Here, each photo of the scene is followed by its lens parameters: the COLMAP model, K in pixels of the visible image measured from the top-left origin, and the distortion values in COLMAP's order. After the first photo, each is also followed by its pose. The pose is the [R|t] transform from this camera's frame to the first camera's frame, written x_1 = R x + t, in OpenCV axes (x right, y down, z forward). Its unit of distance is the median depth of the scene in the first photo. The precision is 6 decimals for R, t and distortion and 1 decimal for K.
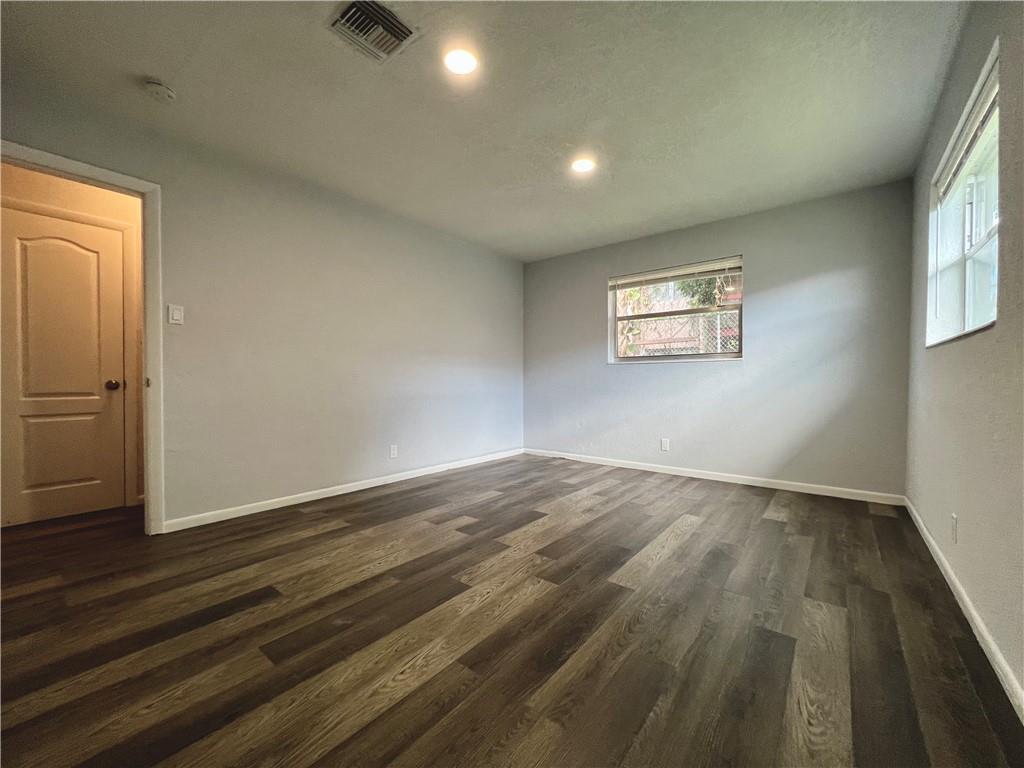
lens RADIAL K [[407.7, 0, 515.5], [0, 407.7, 384.6], [0, 0, 1]] dist [-0.000249, 0.000513]
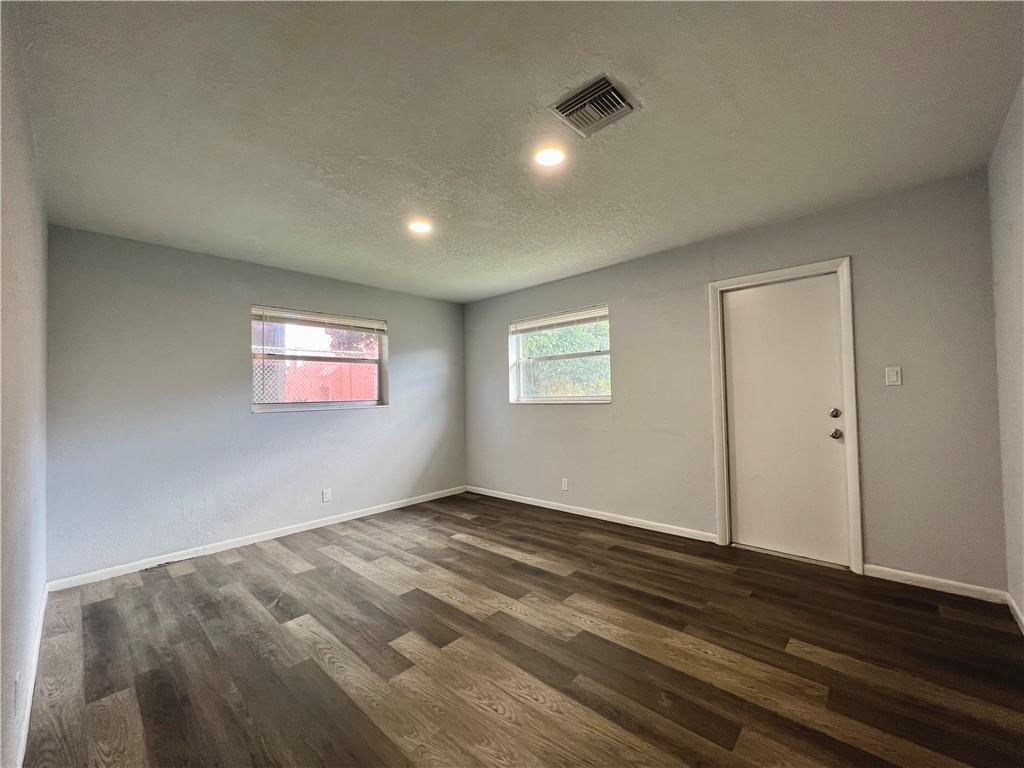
lens RADIAL K [[407.7, 0, 511.4], [0, 407.7, 387.2], [0, 0, 1]] dist [-0.000249, 0.000513]
pose [[0.078838, 0.021107, 0.996664, -0.975971], [0.033104, 0.999169, -0.023779, -0.122404], [-0.996338, 0.034868, 0.078074, 0.837389]]
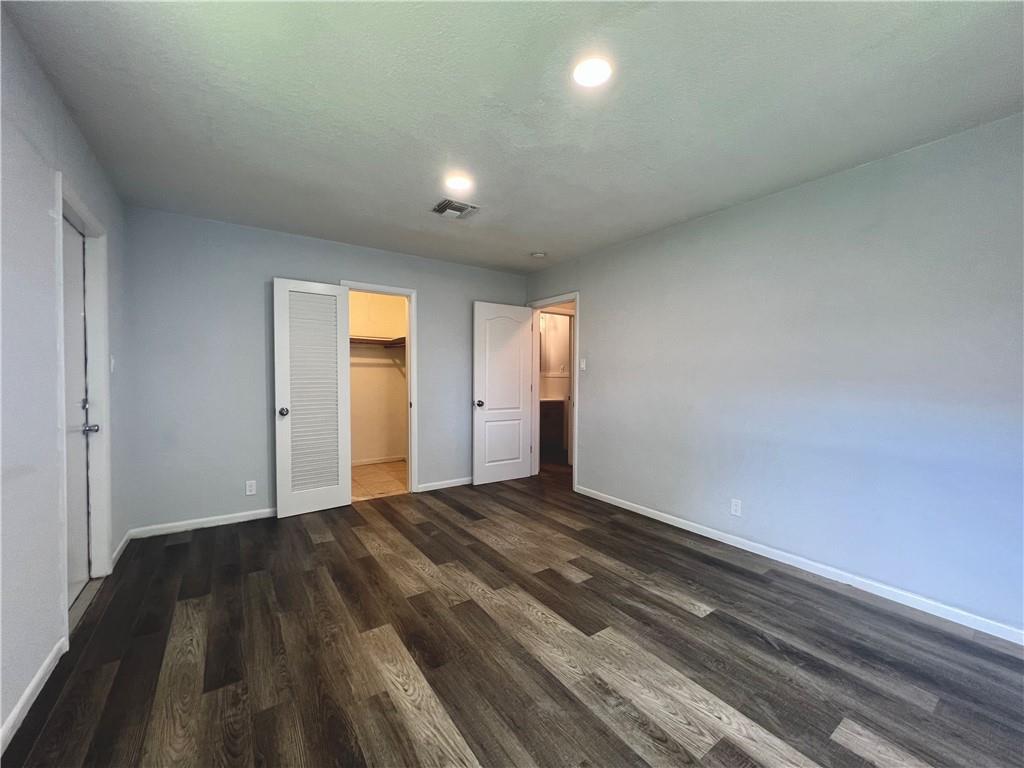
lens RADIAL K [[407.7, 0, 509.7], [0, 407.7, 383.0], [0, 0, 1]] dist [-0.000249, 0.000513]
pose [[-0.292016, 0.014369, -0.956305, 0.897001], [-0.015175, 0.999692, 0.019654, -0.131267], [0.956293, 0.020251, -0.291708, 1.264580]]
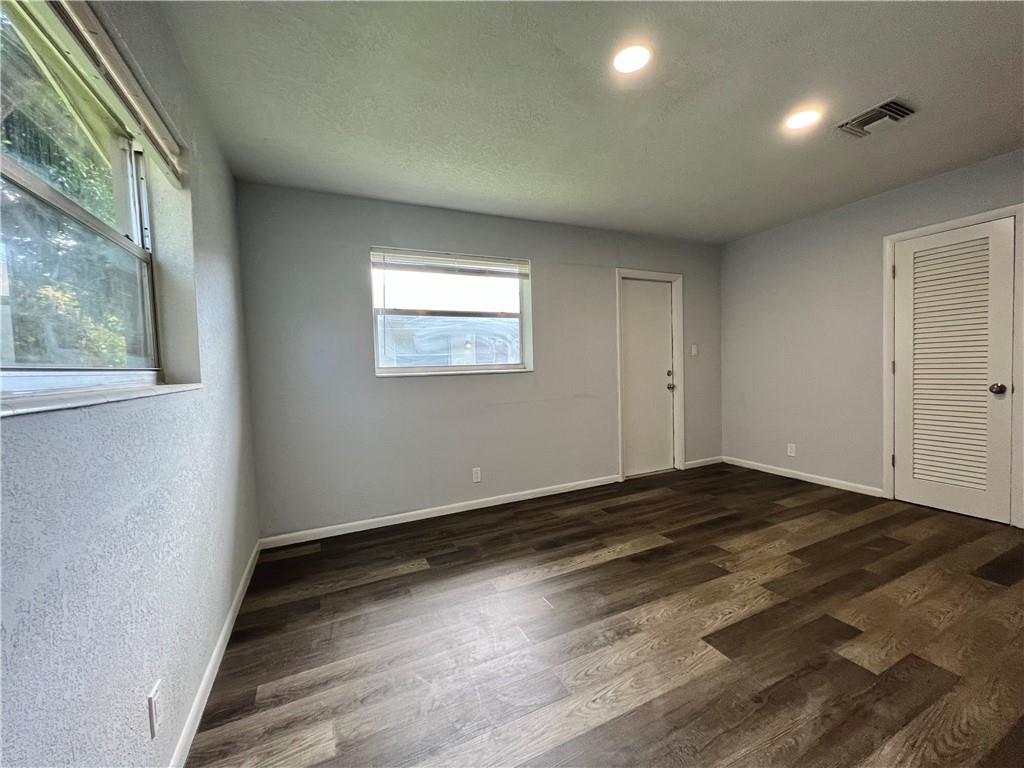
lens RADIAL K [[407.7, 0, 516.3], [0, 407.7, 387.7], [0, 0, 1]] dist [-0.000249, 0.000513]
pose [[-0.896417, 0.007686, 0.443145, 0.067172], [0.037842, 0.997526, 0.059248, -0.114598], [-0.441594, 0.069880, -0.894490, 1.940601]]
